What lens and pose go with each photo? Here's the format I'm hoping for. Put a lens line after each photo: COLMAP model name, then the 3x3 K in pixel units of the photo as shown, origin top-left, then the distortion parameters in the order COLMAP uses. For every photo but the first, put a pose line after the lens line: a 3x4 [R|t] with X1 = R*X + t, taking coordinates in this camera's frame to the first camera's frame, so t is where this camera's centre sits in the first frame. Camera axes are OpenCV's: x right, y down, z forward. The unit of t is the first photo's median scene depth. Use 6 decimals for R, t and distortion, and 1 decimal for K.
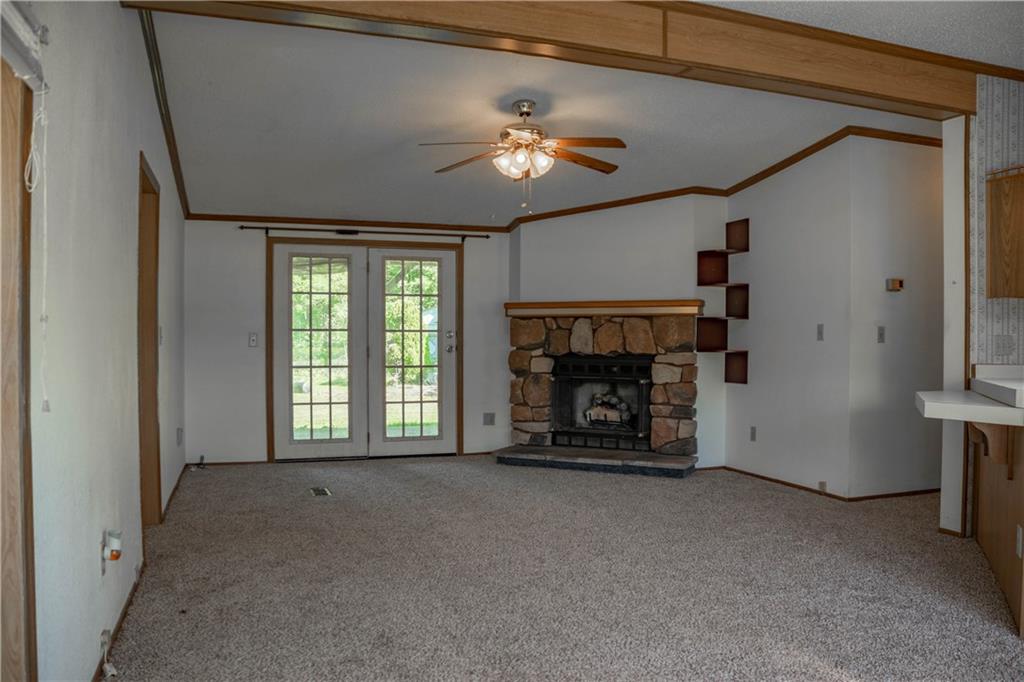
lens RADIAL K [[803.9, 0, 511.3], [0, 803.9, 354.4], [0, 0, 1]] dist [-0.170938, 0.120783]
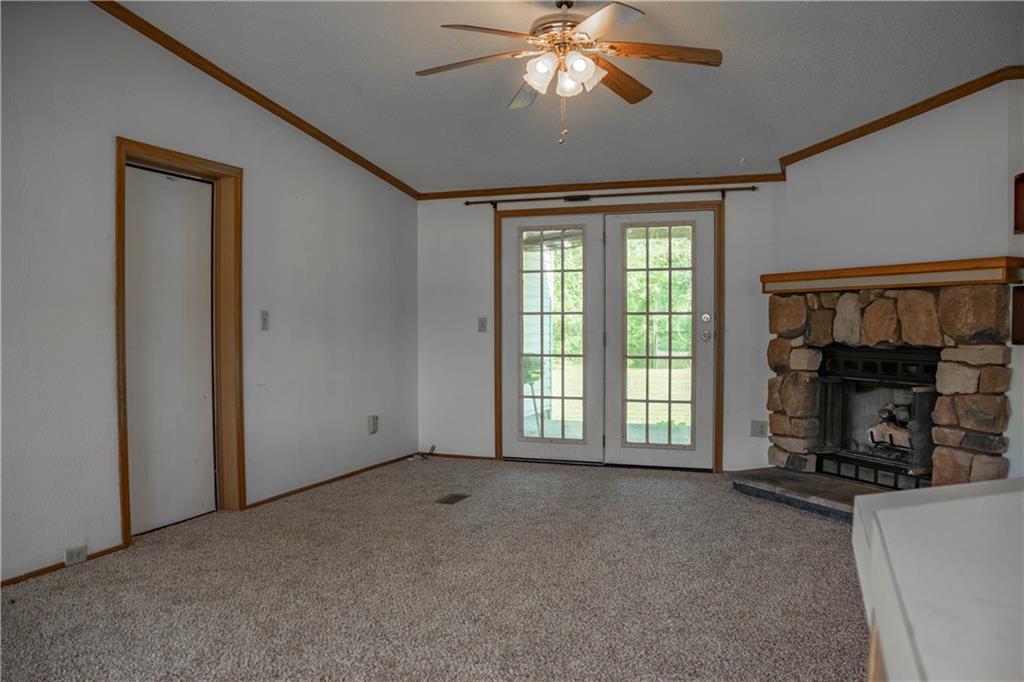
lens RADIAL K [[803.9, 0, 511.3], [0, 803.9, 354.4], [0, 0, 1]] dist [-0.170938, 0.120783]
pose [[0.766488, 0.020809, -0.641922, 0.291290], [-0.009027, 0.999725, 0.021630, -0.004241], [0.642195, -0.010784, 0.766465, 0.296057]]
